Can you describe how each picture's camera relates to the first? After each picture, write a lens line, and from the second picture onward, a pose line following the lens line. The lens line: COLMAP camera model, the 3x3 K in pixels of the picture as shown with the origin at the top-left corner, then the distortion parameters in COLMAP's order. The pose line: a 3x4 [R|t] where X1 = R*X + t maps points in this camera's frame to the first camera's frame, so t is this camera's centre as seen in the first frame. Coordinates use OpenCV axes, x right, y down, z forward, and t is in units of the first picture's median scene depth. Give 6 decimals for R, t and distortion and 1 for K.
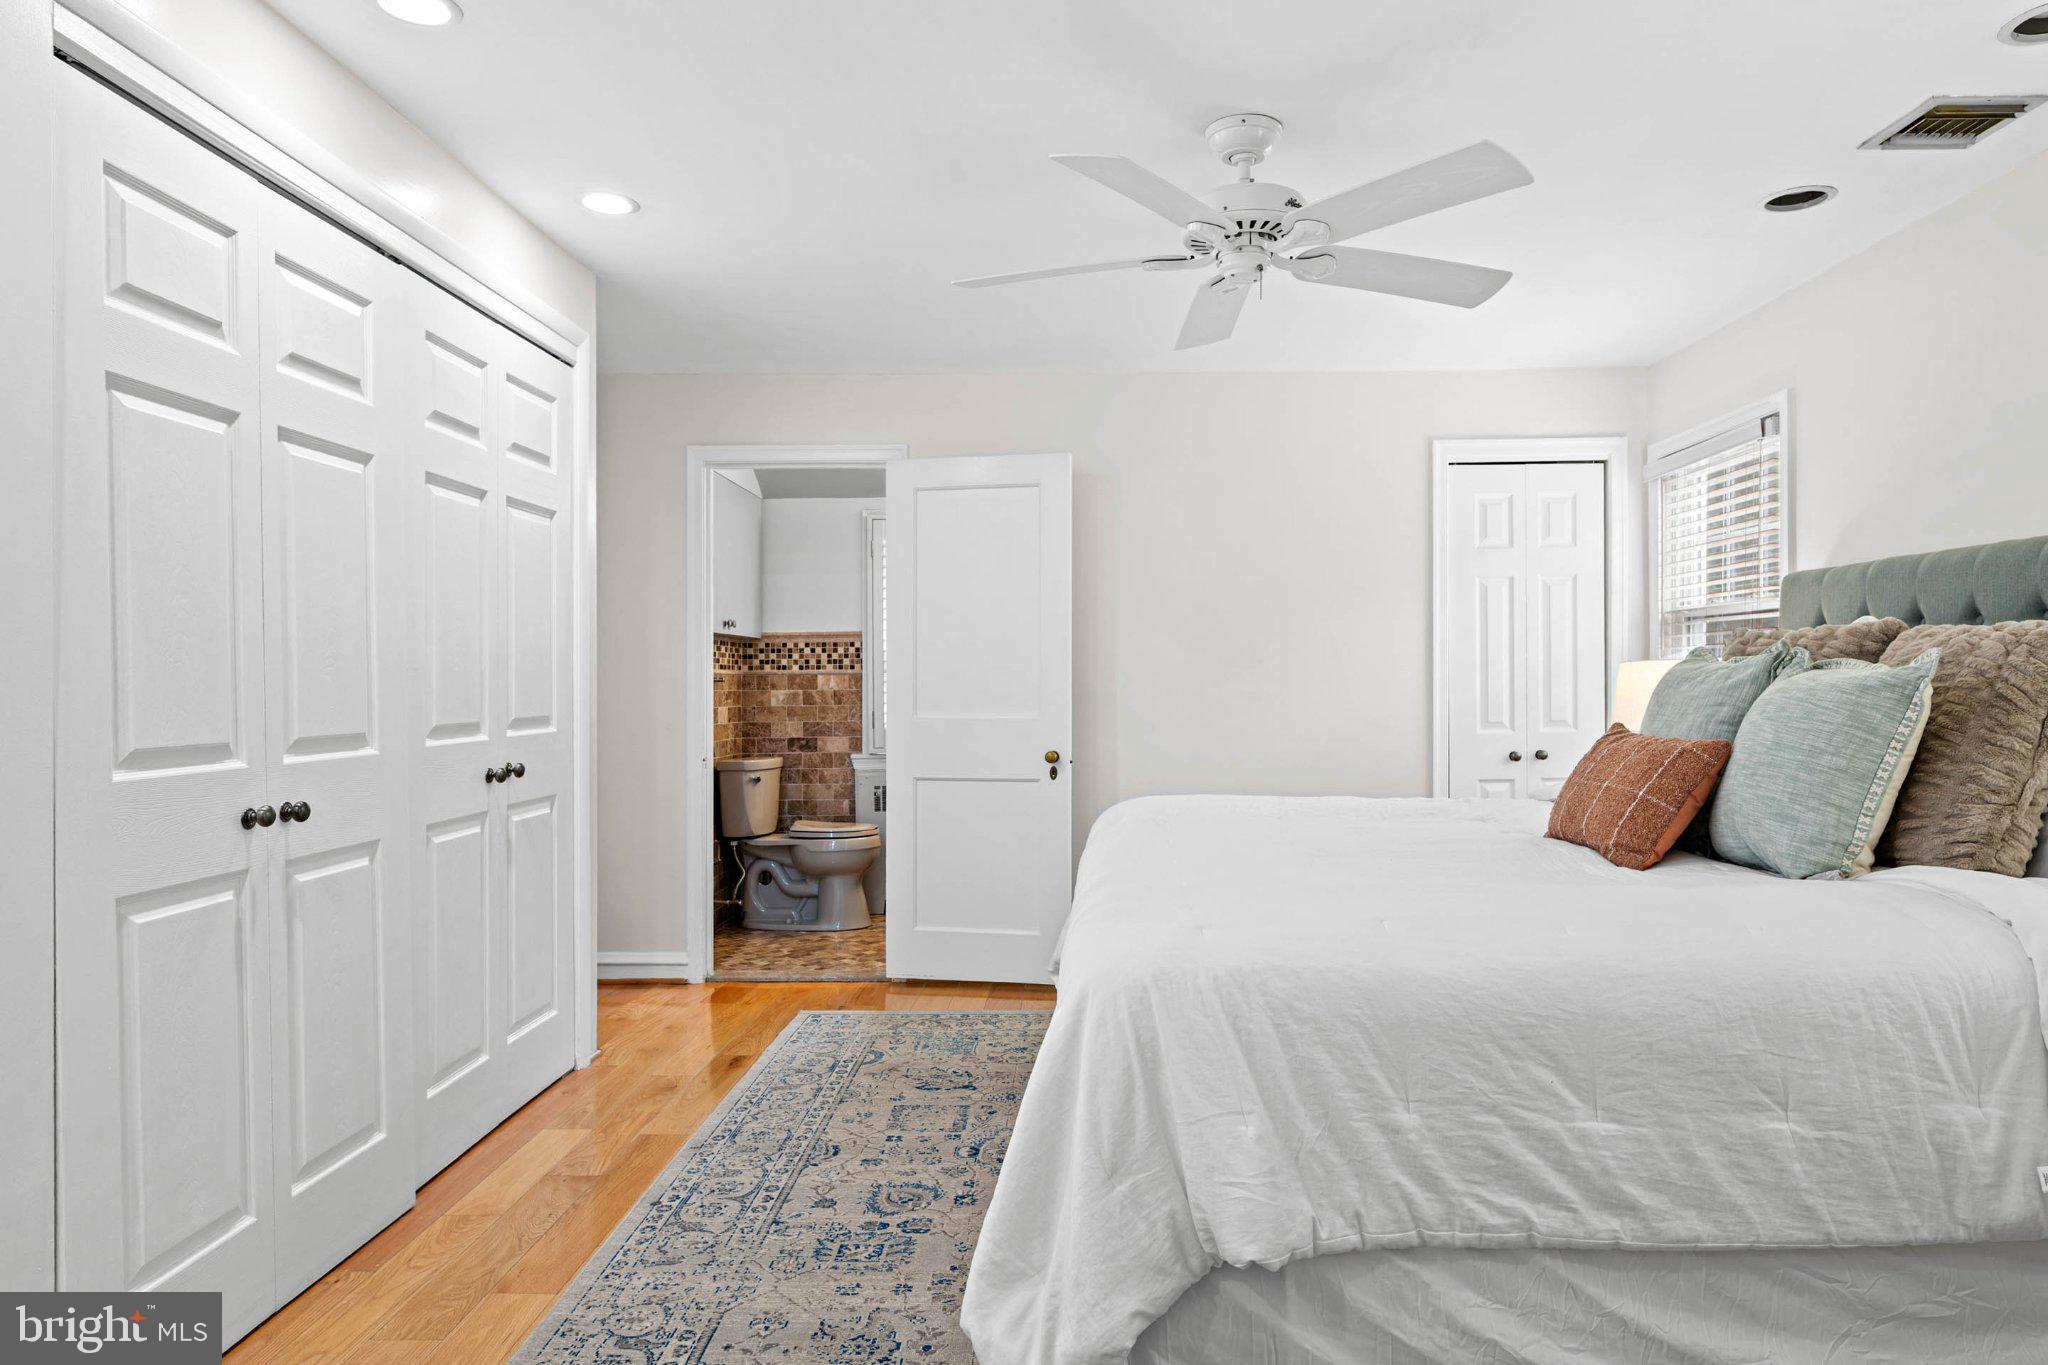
lens RADIAL K [[1230.4, 0, 1024.0], [0, 1230.4, 685.7], [0, 0, 1]] dist [0.000382, 0.002006]
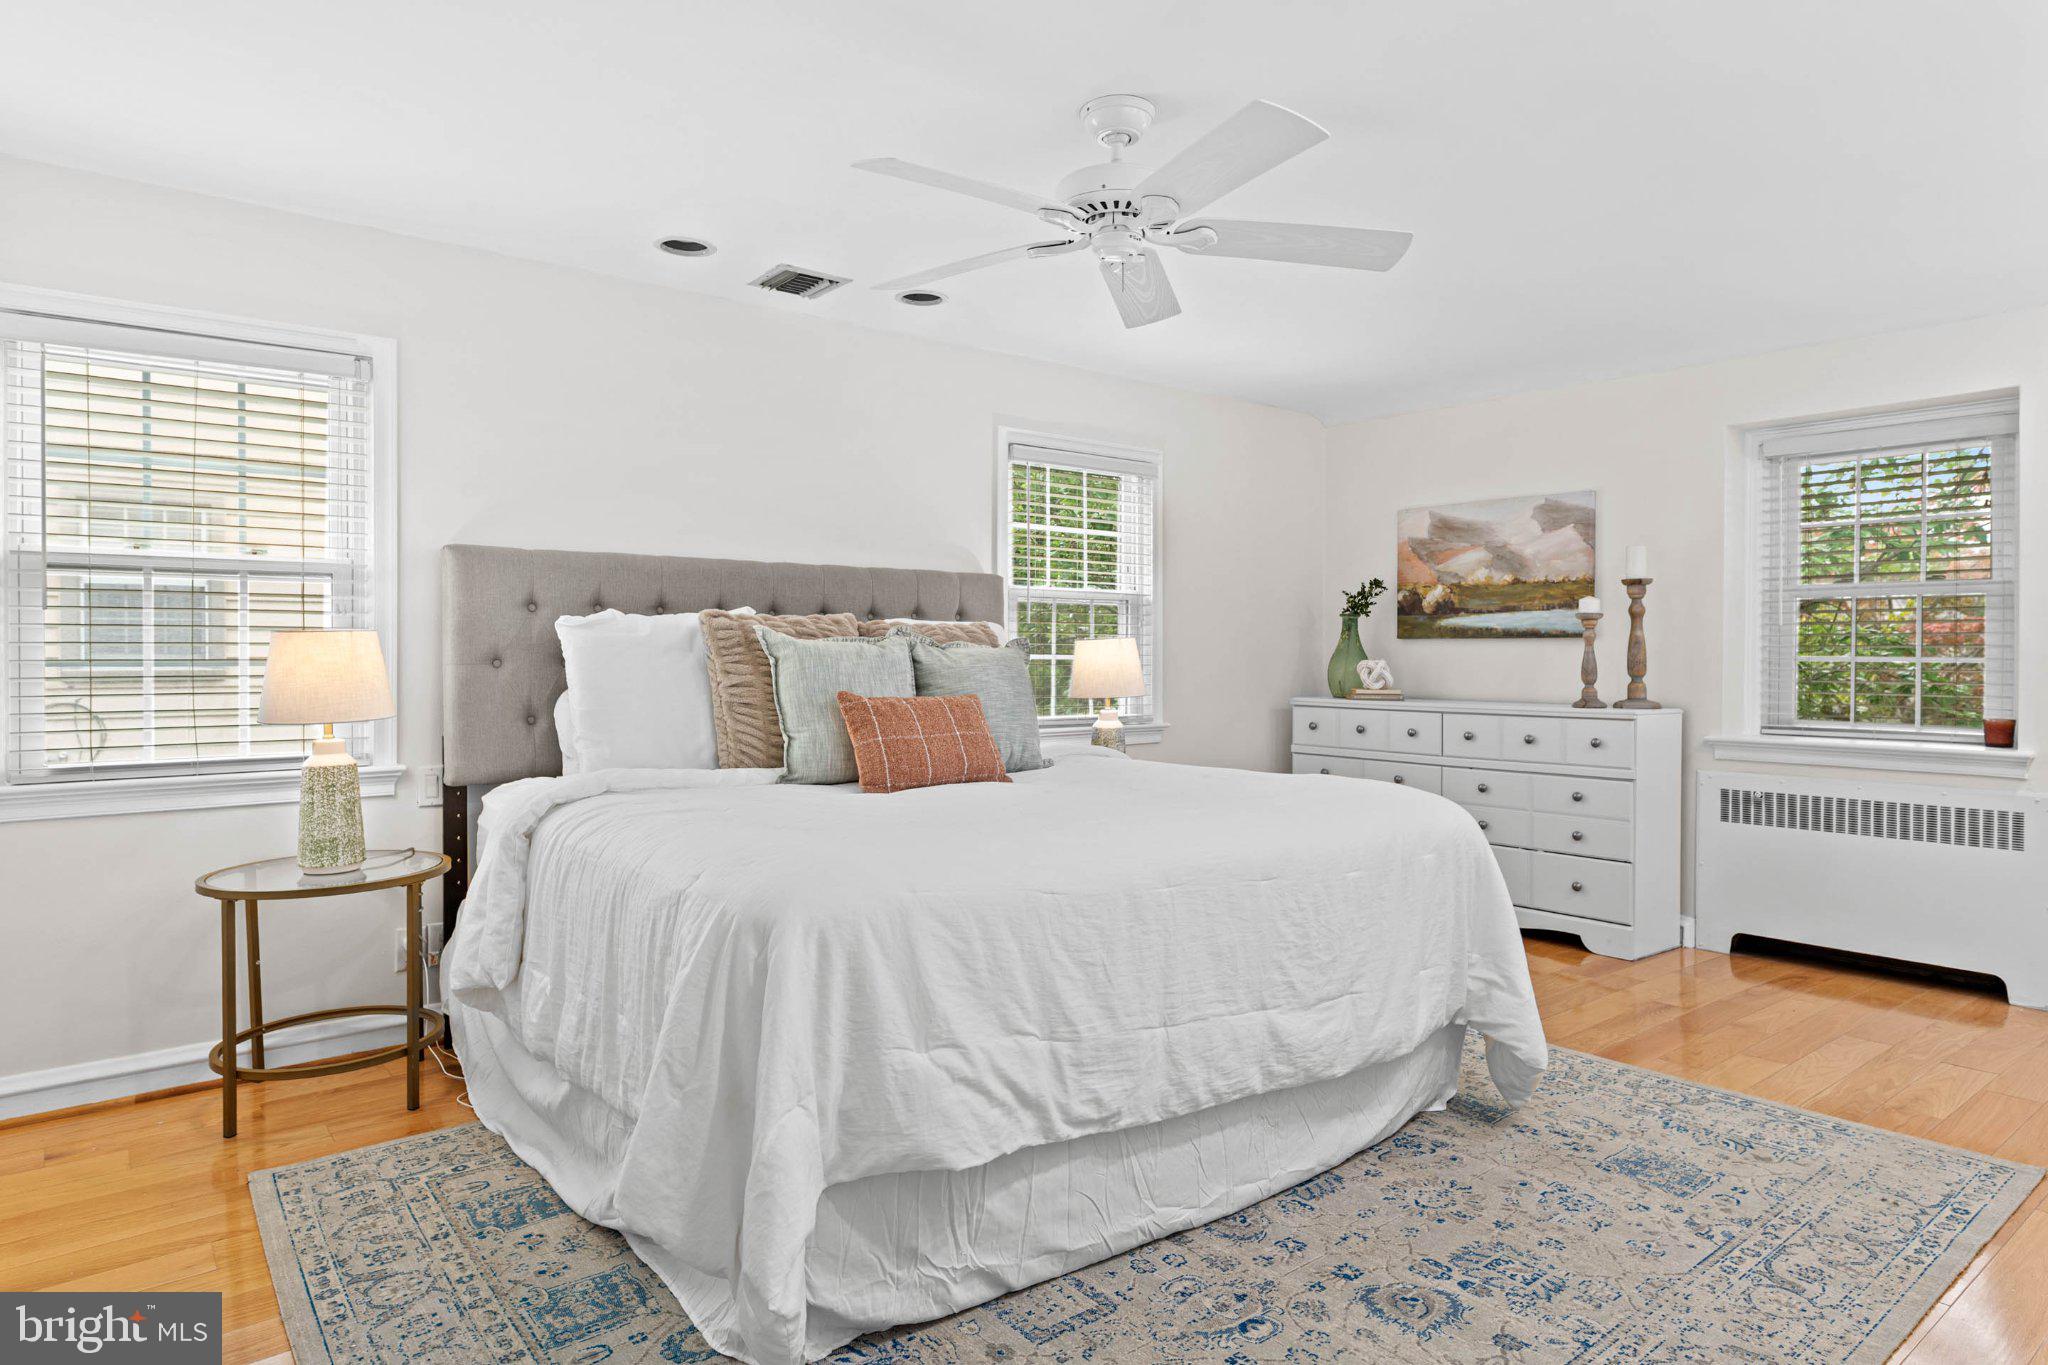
lens RADIAL K [[1230.4, 0, 1022.2], [0, 1230.4, 664.5], [0, 0, 1]] dist [0.000382, 0.002006]
pose [[-0.662356, -0.009363, 0.749131, -0.561837], [0.003435, 0.999873, 0.015533, -0.013063], [-0.749181, 0.012861, -0.662240, 1.830531]]
